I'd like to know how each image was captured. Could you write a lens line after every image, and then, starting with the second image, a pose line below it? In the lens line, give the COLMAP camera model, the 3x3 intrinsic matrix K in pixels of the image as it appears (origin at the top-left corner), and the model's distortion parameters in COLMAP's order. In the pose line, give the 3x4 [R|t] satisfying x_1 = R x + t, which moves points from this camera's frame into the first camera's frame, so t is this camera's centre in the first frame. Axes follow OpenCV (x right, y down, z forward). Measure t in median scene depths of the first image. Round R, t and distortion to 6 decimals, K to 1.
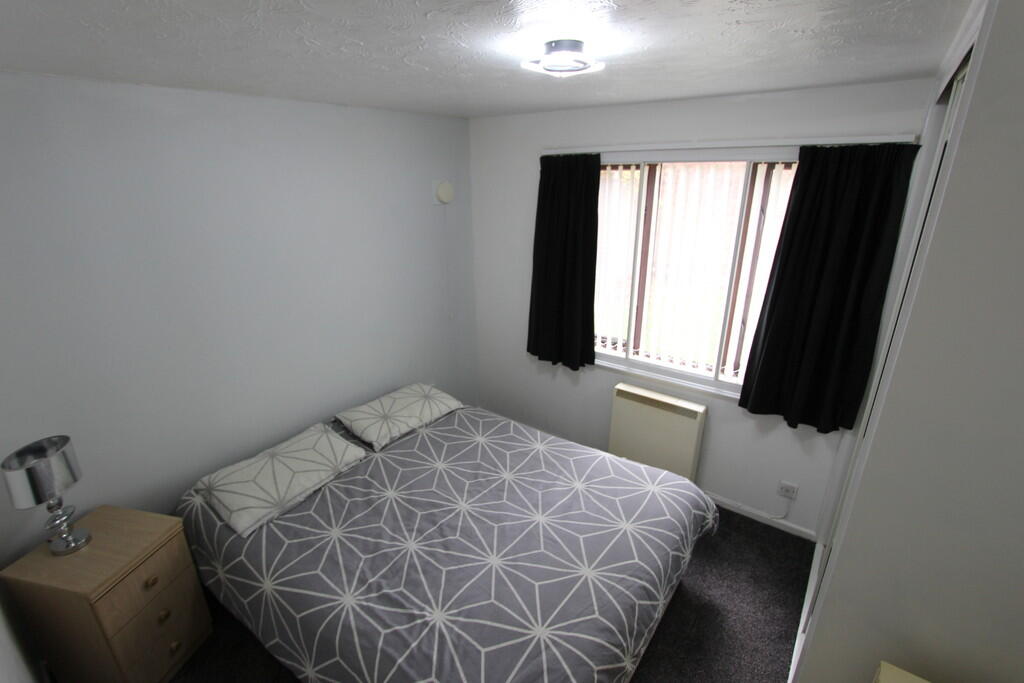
lens RADIAL K [[466.4, 0, 511.7], [0, 466.4, 339.8], [0, 0, 1]] dist [-0.023110, 0.003594]
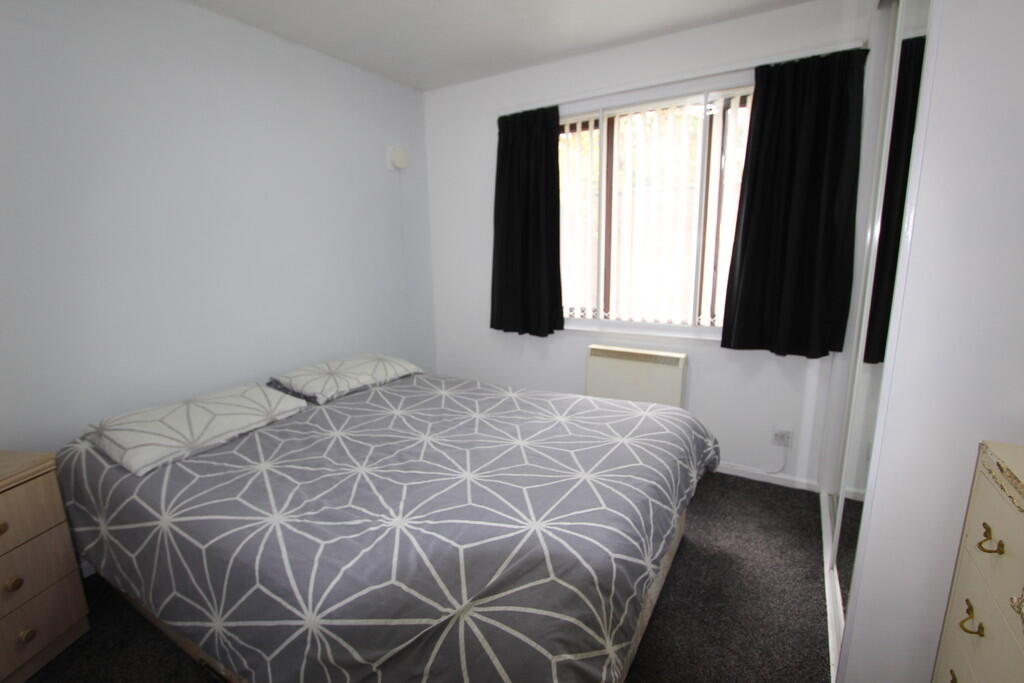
lens RADIAL K [[466.4, 0, 509.2], [0, 466.4, 342.6], [0, 0, 1]] dist [-0.023110, 0.003594]
pose [[0.994949, -0.028548, 0.096232, -0.030921], [0.042780, 0.987875, -0.149238, 0.299503], [-0.090805, 0.152601, 0.984107, 0.135517]]
